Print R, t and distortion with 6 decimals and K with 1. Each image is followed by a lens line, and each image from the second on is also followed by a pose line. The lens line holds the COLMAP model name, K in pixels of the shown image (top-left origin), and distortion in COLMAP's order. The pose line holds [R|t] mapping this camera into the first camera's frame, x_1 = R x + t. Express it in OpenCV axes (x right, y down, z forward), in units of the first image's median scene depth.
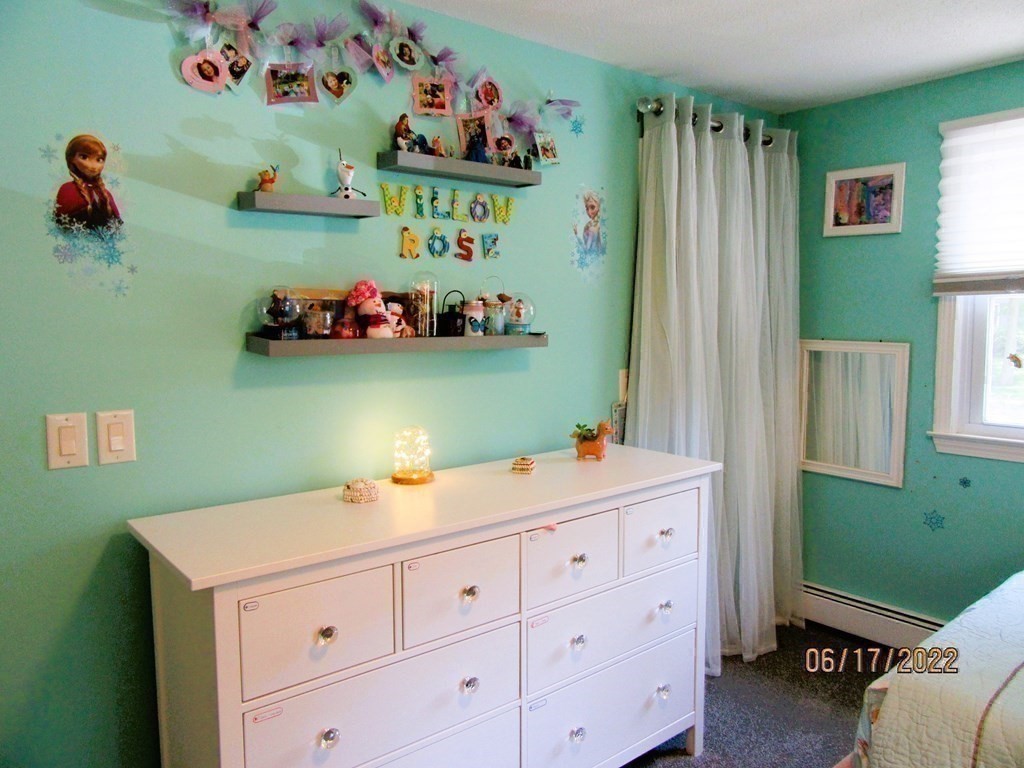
lens RADIAL K [[760.6, 0, 512.0], [0, 760.6, 384.0], [0, 0, 1]] dist [-0.001673, -0.002790]
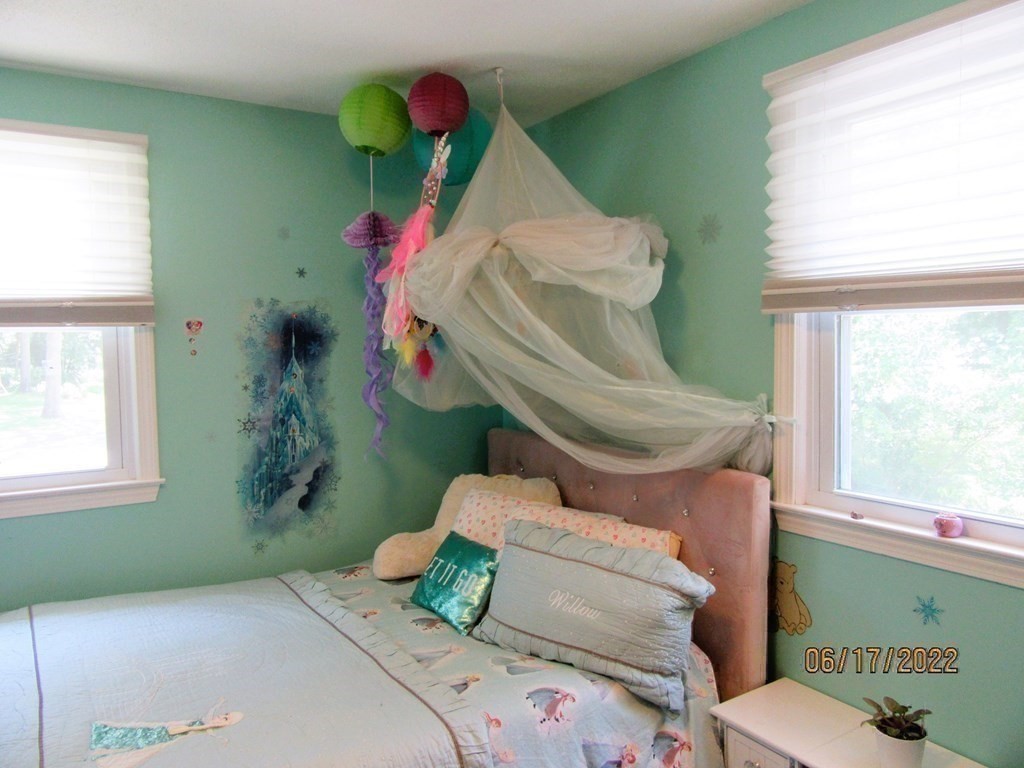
lens RADIAL K [[760.6, 0, 512.0], [0, 760.6, 384.0], [0, 0, 1]] dist [-0.001673, -0.002790]
pose [[0.982486, -0.019811, 0.185282, 0.207595], [0.024132, 0.999486, -0.021097, -0.044771], [-0.184769, 0.025199, 0.982459, 0.380099]]
